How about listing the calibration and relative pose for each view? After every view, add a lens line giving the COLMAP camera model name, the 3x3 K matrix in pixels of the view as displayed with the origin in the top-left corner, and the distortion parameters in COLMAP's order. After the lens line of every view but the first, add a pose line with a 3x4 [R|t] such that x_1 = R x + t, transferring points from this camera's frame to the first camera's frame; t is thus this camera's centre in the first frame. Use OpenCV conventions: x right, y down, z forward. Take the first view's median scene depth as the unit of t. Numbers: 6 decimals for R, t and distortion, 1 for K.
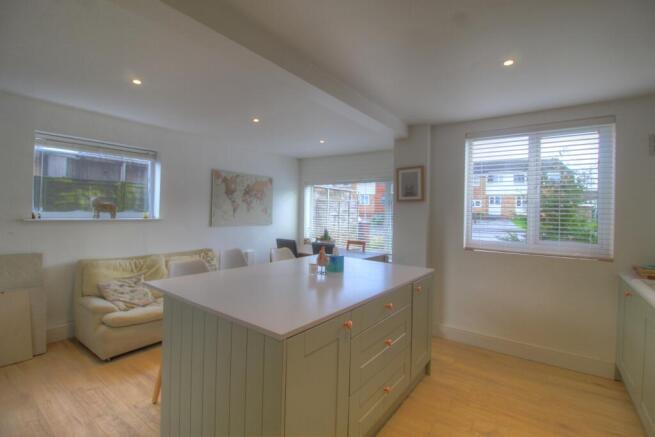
lens RADIAL K [[303.4, 0, 328.1], [0, 303.4, 208.8], [0, 0, 1]] dist [-0.017989, -0.001118]
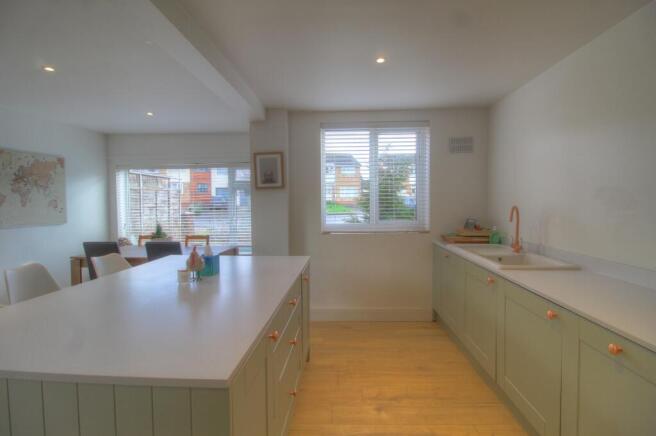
lens RADIAL K [[303.9, 0, 328.6], [0, 303.9, 208.3], [0, 0, 1]] dist [-0.017989, -0.001118]
pose [[0.823773, -0.044477, 0.565173, -0.115128], [0.023191, 0.998727, 0.044795, -0.001272], [-0.566446, -0.023794, 0.823755, 0.105282]]
